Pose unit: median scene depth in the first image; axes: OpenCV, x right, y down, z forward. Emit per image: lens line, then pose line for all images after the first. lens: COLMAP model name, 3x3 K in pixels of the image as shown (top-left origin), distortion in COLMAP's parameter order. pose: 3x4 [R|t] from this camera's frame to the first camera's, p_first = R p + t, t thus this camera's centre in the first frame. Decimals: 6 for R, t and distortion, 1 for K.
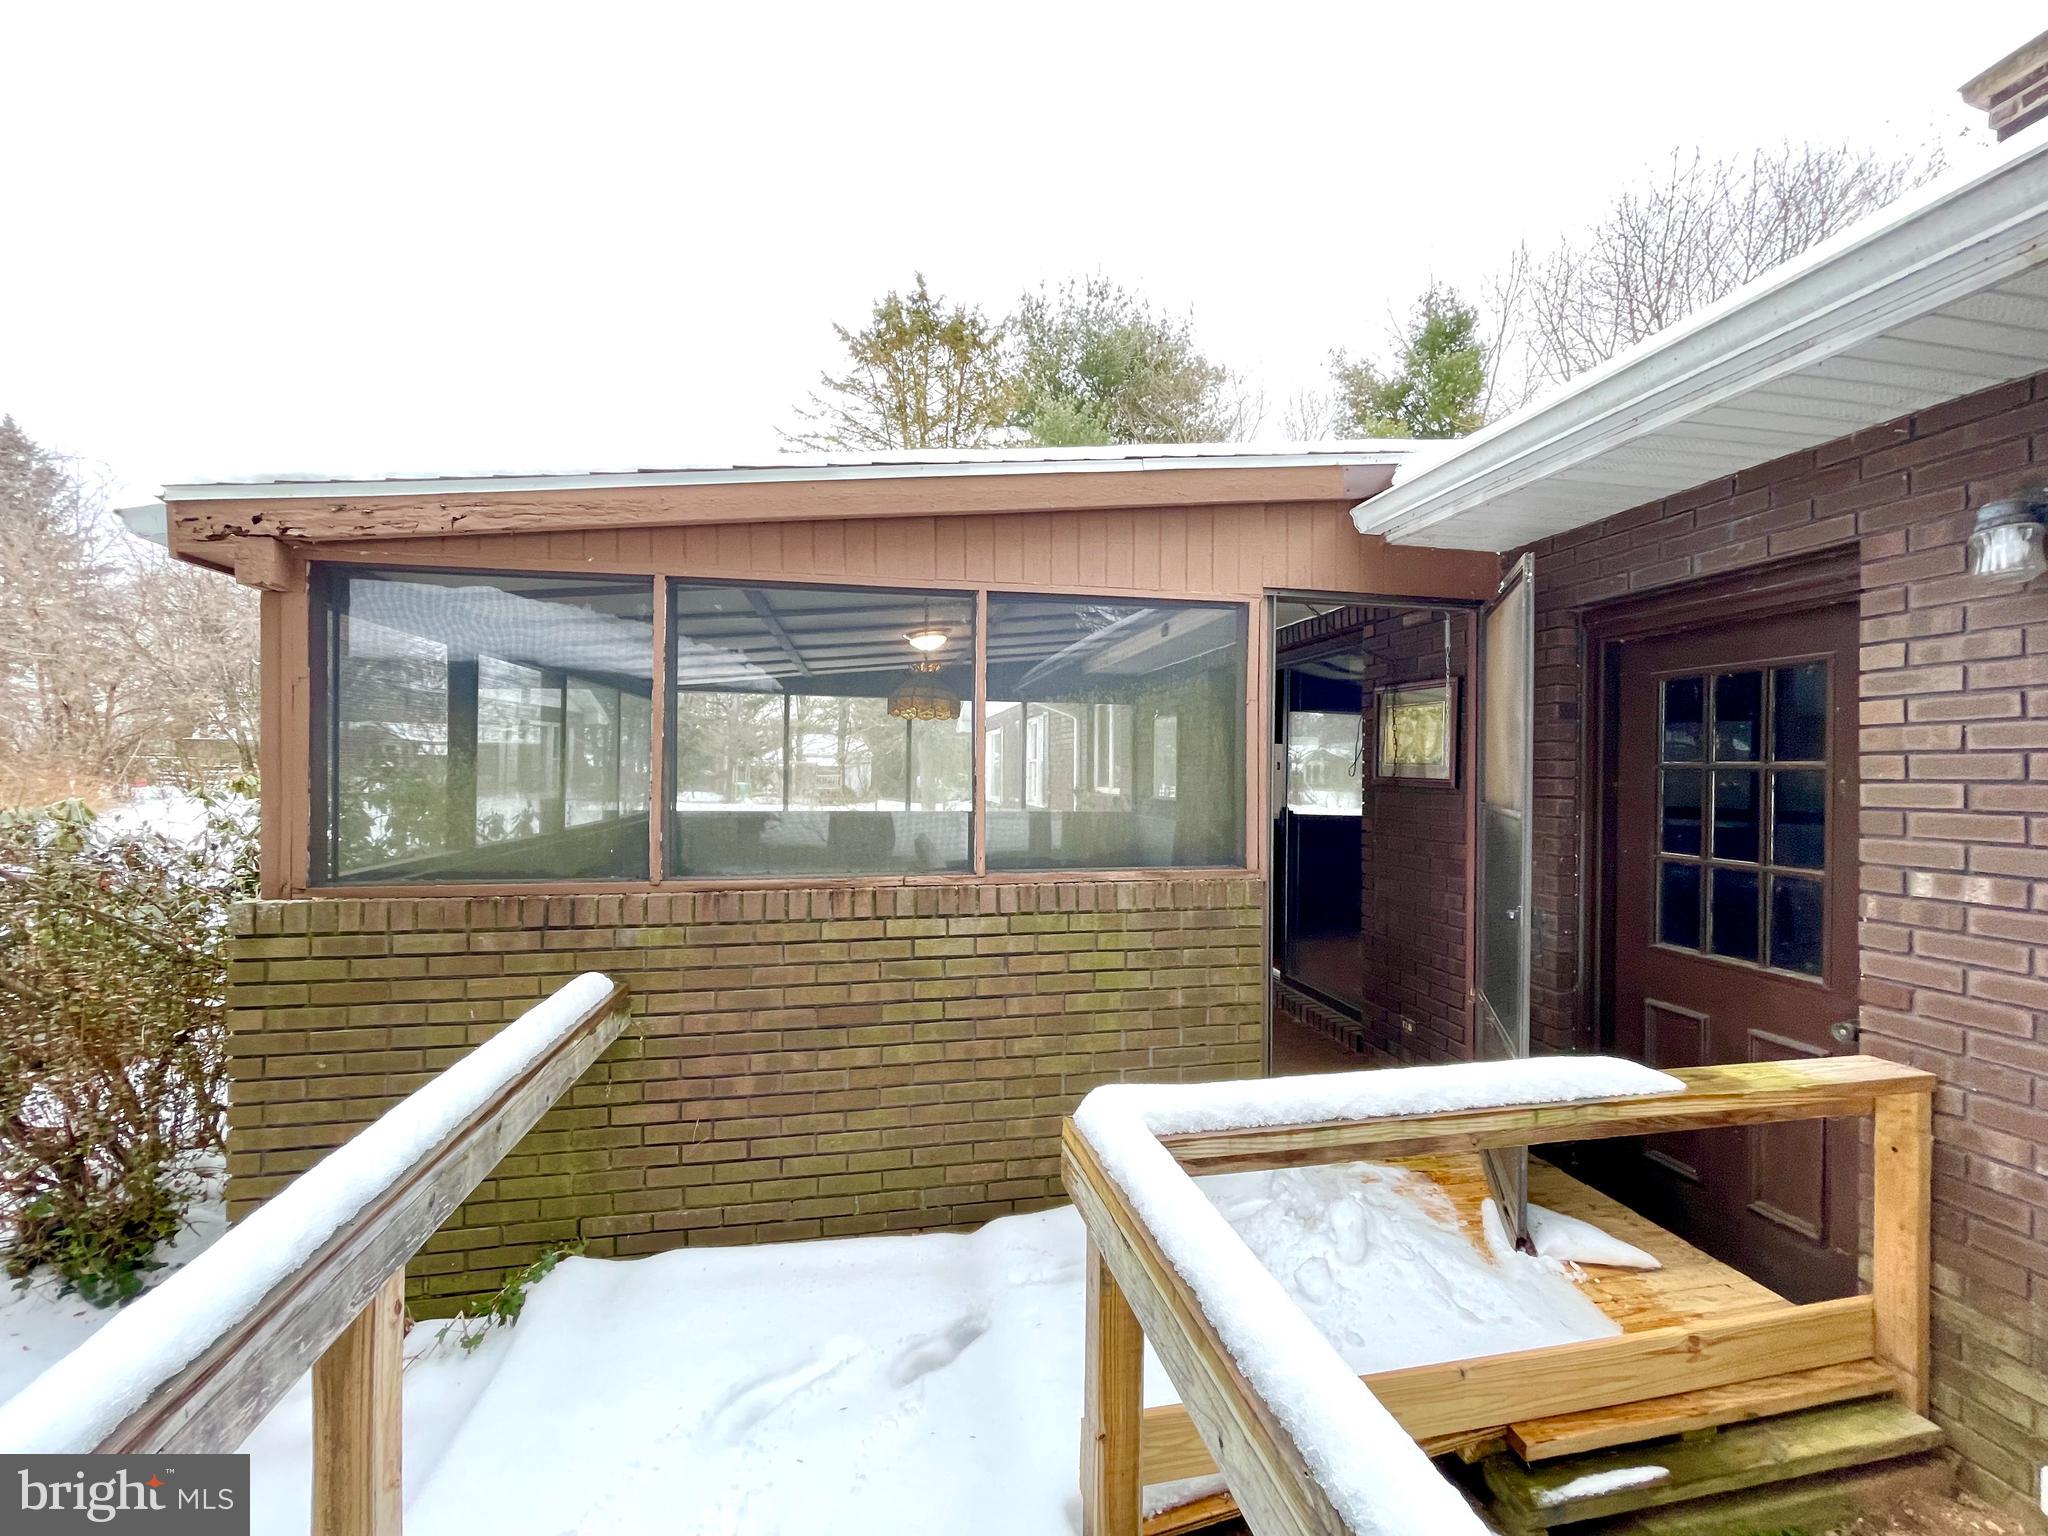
lens RADIAL K [[825.6, 0, 1017.2], [0, 825.6, 767.3], [0, 0, 1]] dist [0.000137, -0.000099]
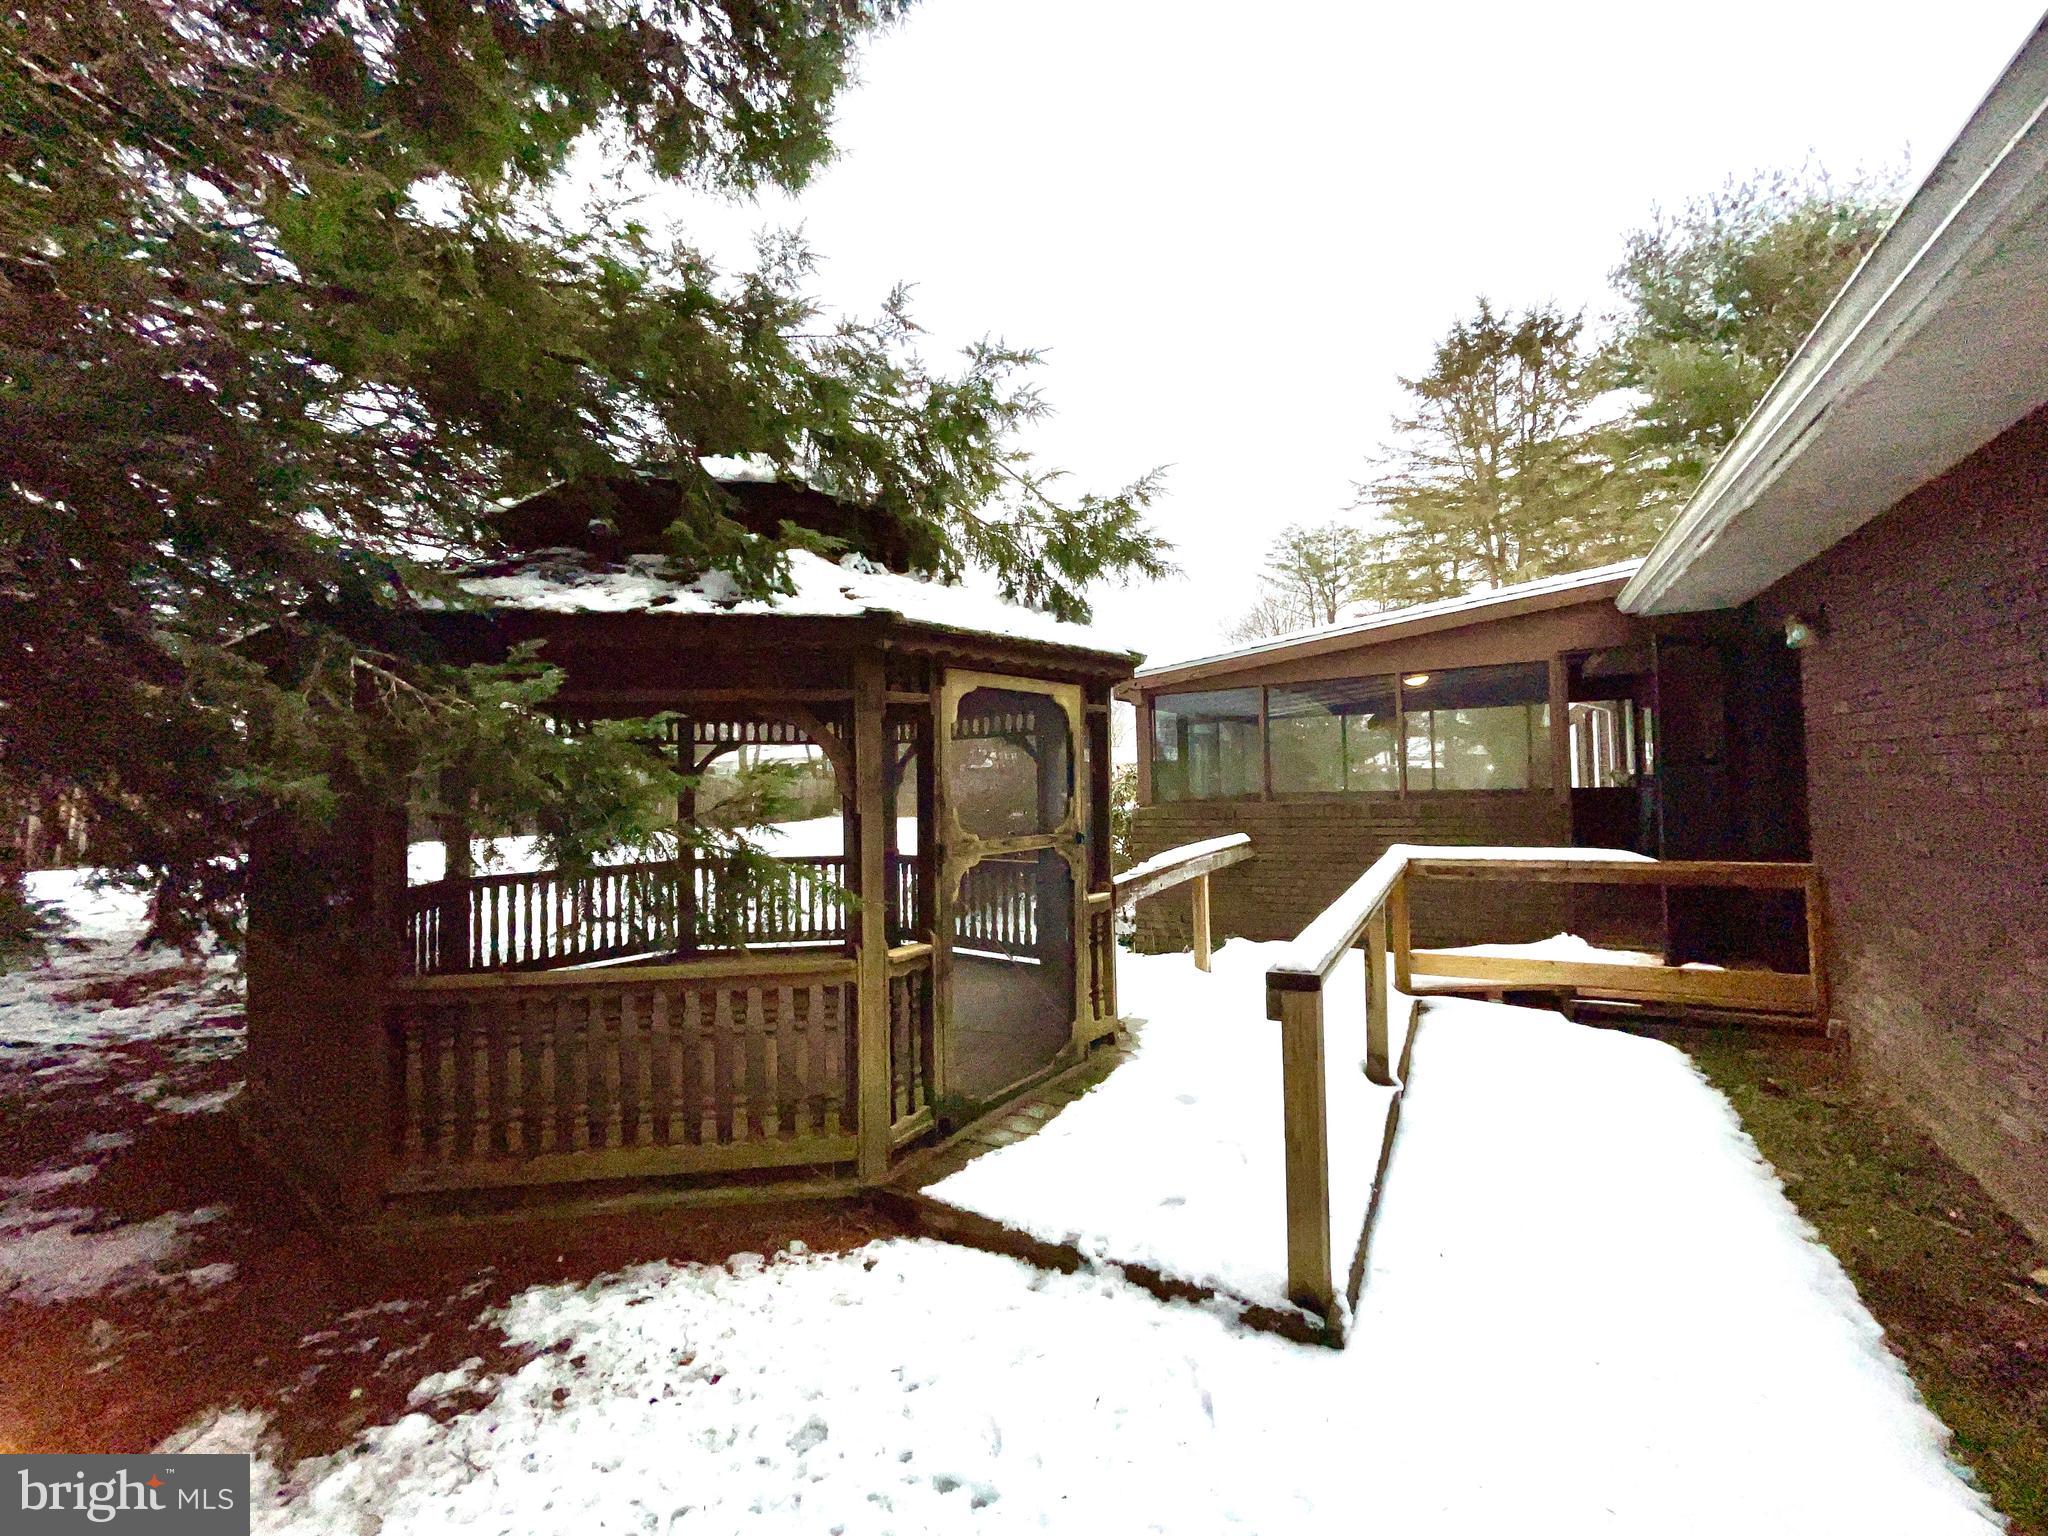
lens RADIAL K [[825.6, 0, 1025.1], [0, 825.6, 756.7], [0, 0, 1]] dist [0.000137, -0.000099]
pose [[0.763832, -0.051888, -0.643326, 0.084426], [0.035886, 0.998636, -0.037937, 0.008712], [0.644417, 0.005891, 0.764652, -0.185234]]
